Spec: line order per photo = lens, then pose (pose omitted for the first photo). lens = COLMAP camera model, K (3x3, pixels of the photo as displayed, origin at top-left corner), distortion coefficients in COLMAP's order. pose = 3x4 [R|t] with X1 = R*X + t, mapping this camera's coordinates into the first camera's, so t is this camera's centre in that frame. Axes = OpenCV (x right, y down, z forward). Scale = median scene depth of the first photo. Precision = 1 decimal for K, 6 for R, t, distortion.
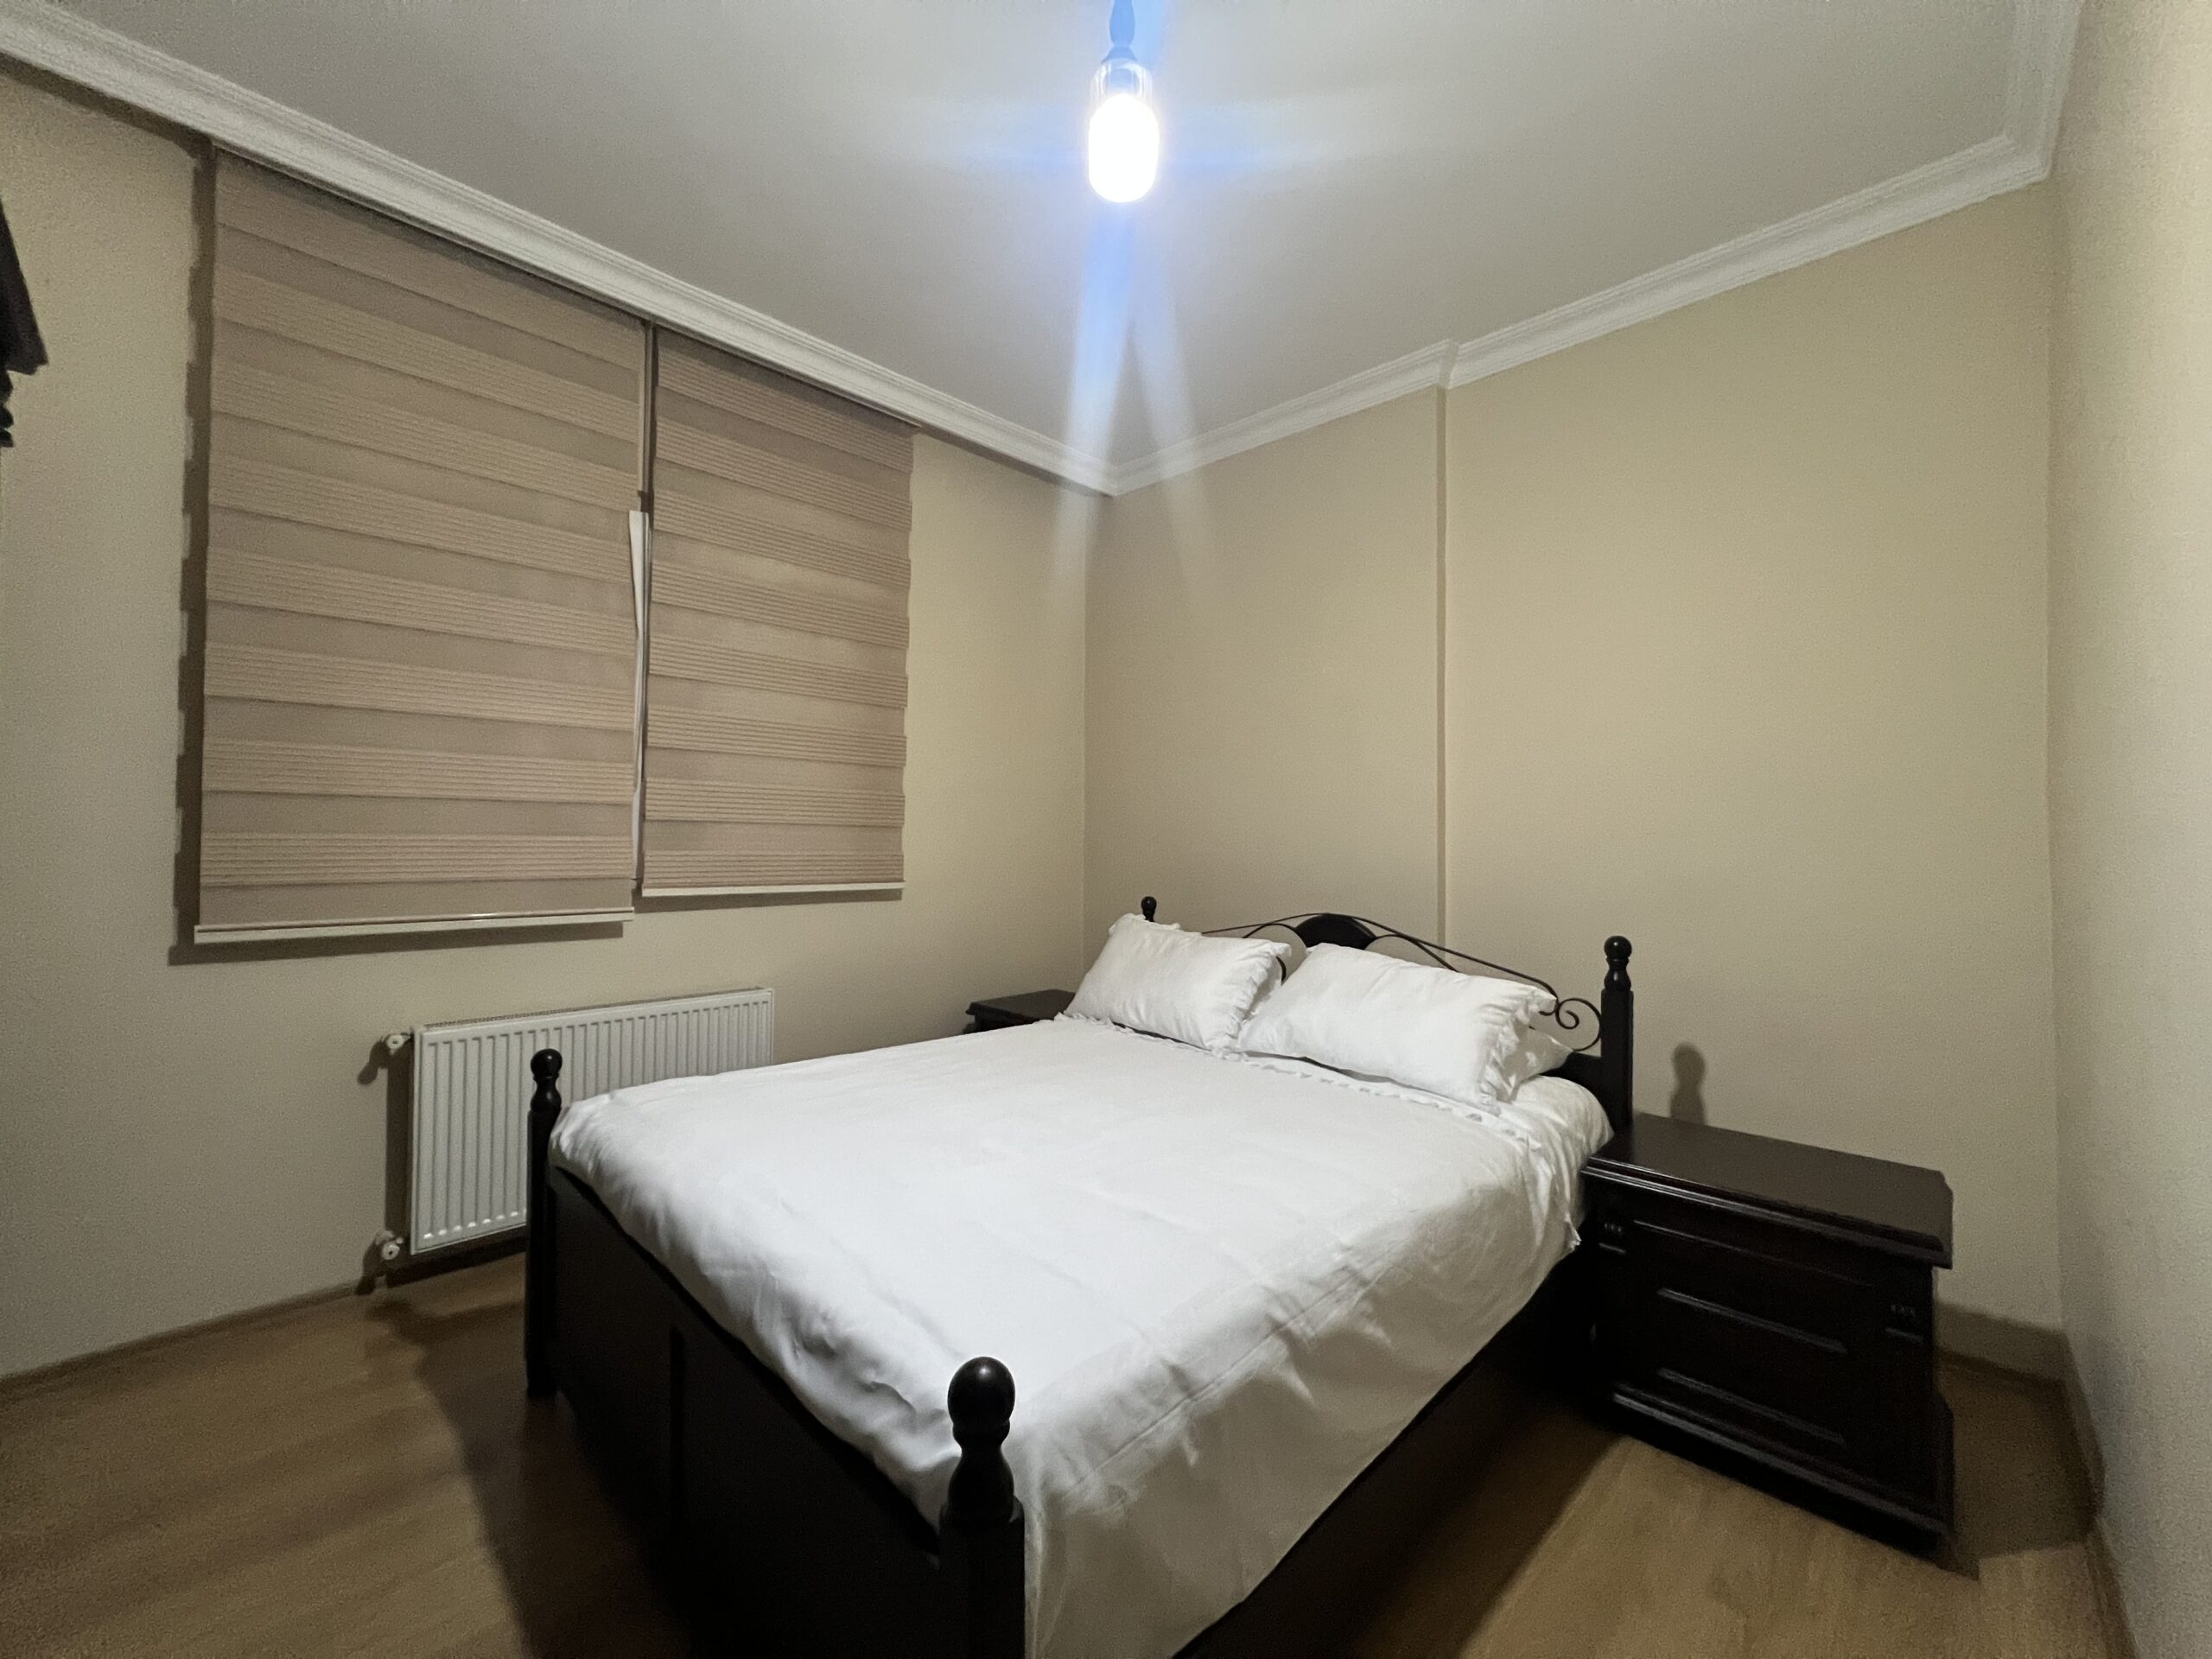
lens RADIAL K [[880.6, 0, 1101.0], [0, 880.6, 831.4], [0, 0, 1]] dist [-0.003302, 0.000363]
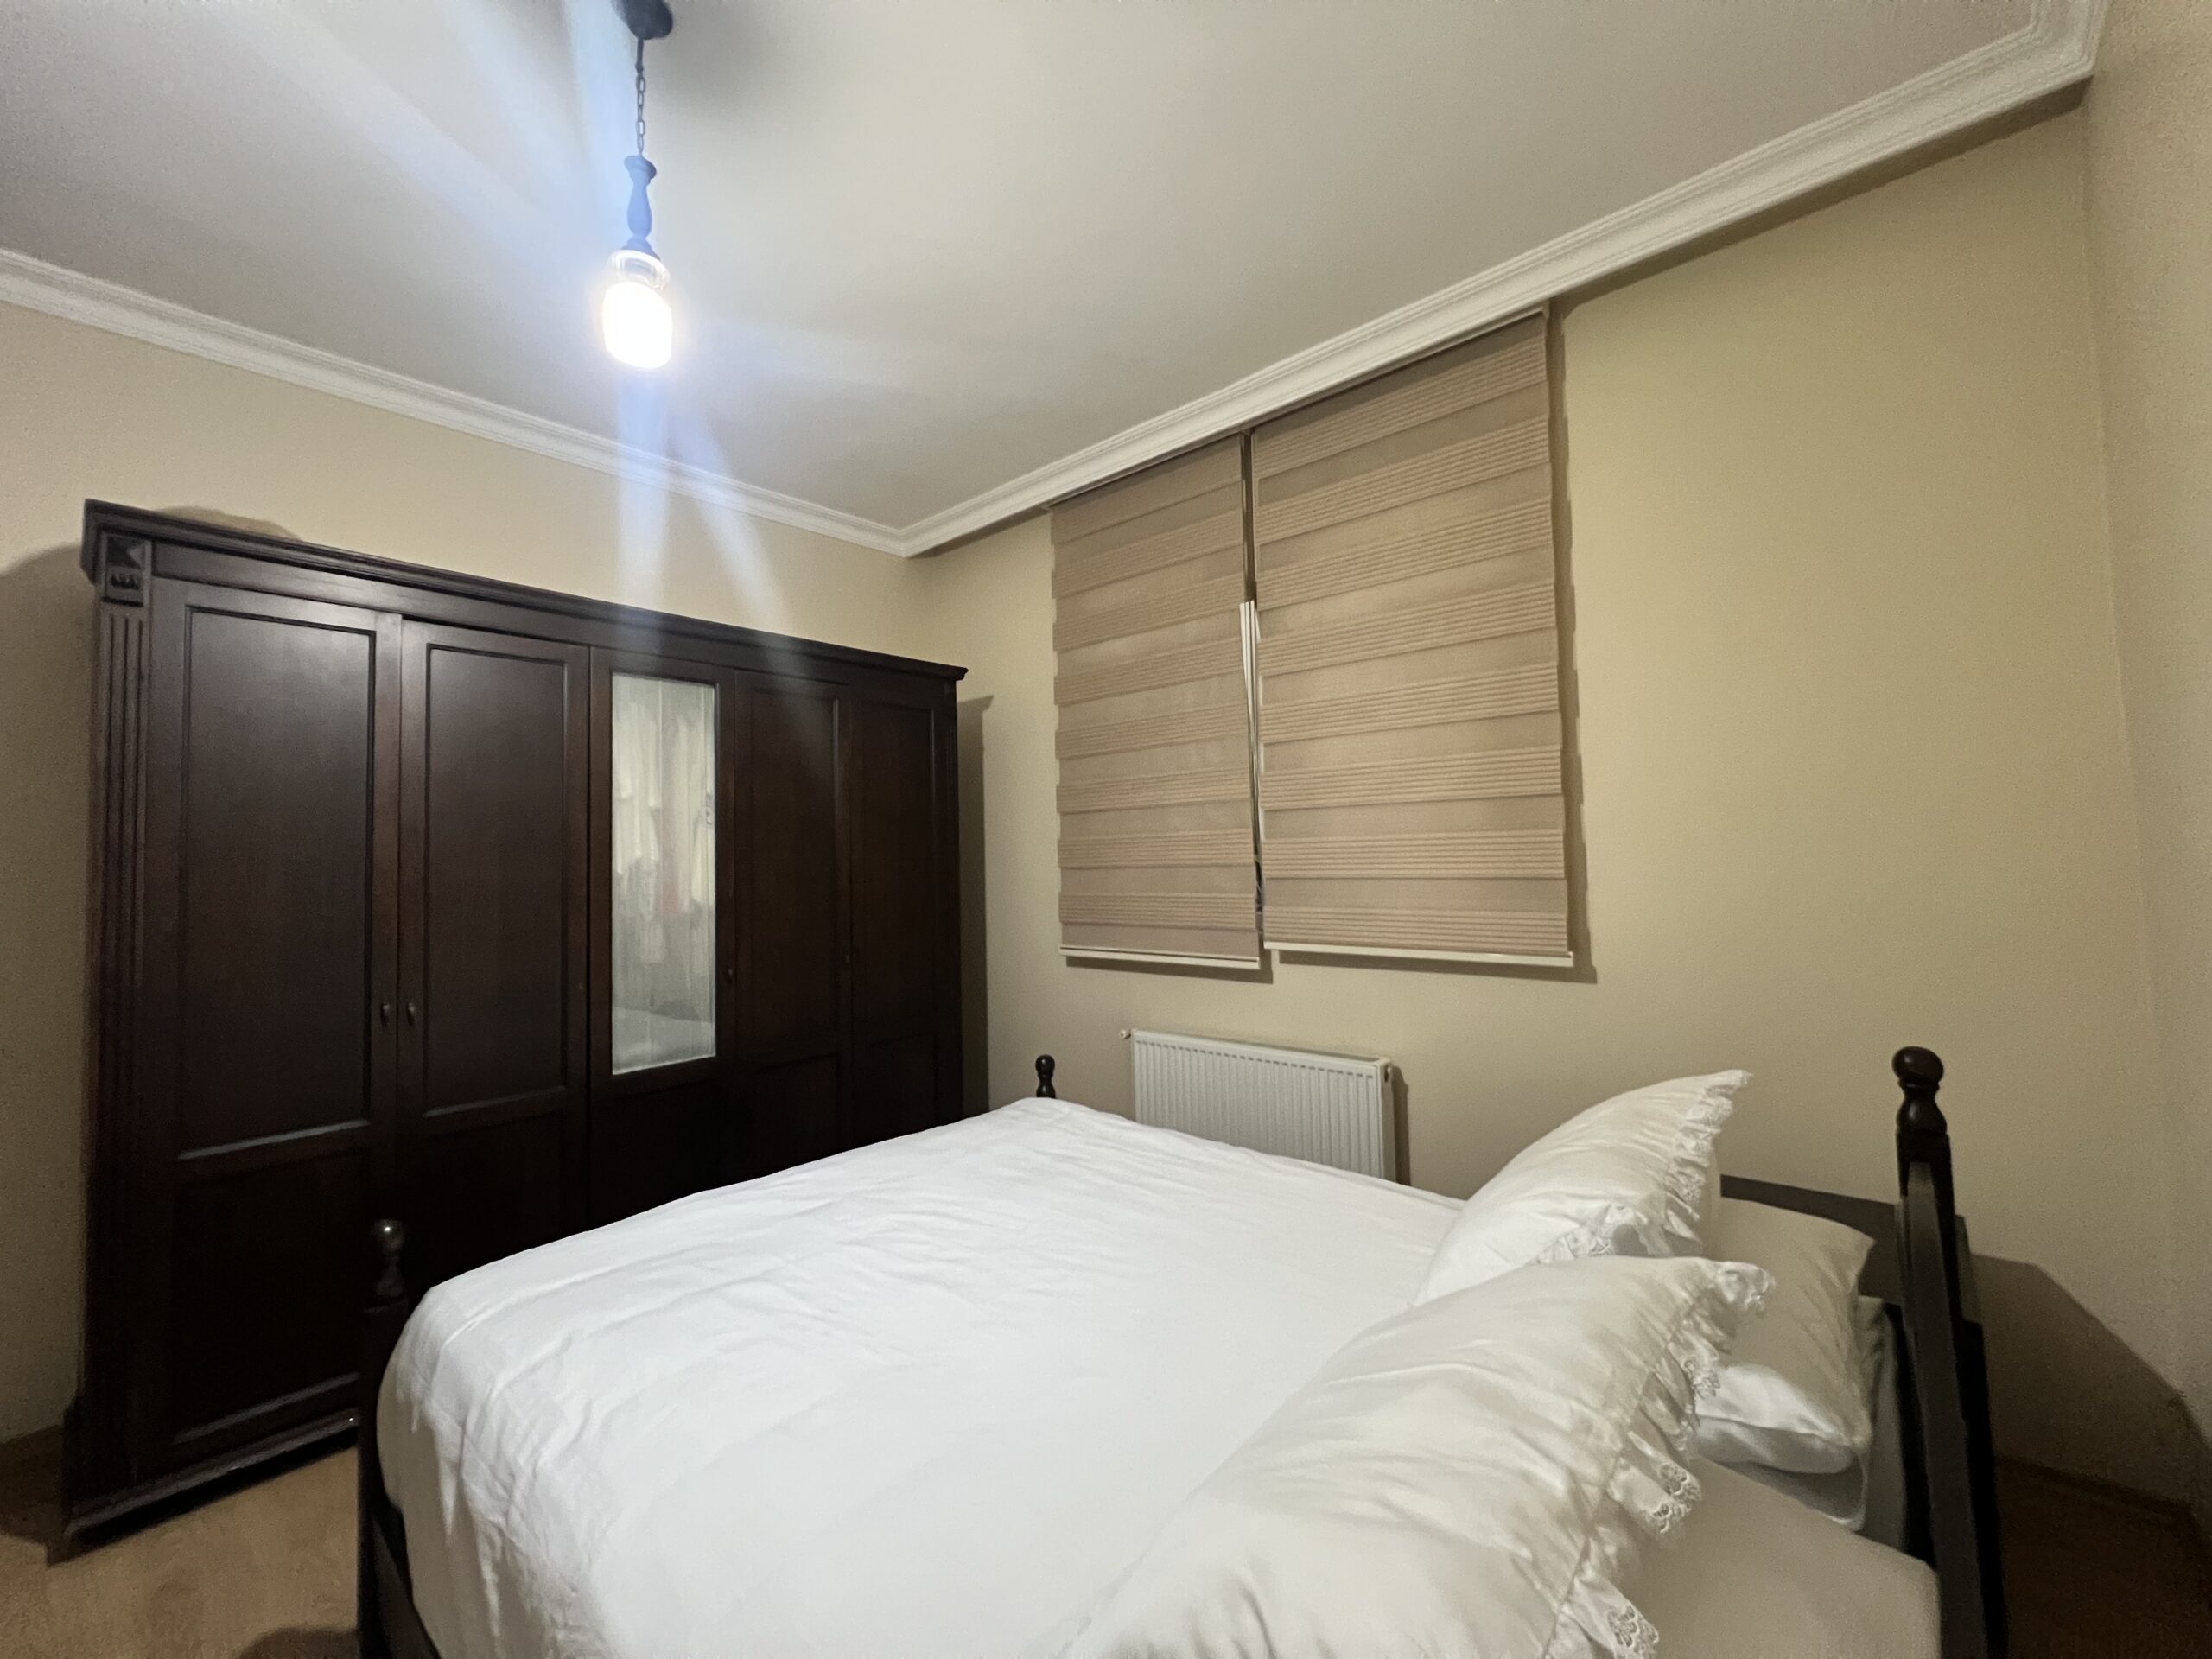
lens RADIAL K [[880.6, 0, 1098.0], [0, 880.6, 820.0], [0, 0, 1]] dist [-0.003302, 0.000363]
pose [[0.065287, -0.053962, -0.996406, 0.557059], [0.040875, 0.997843, -0.051362, -0.037041], [0.997029, -0.037375, 0.067352, 0.717346]]
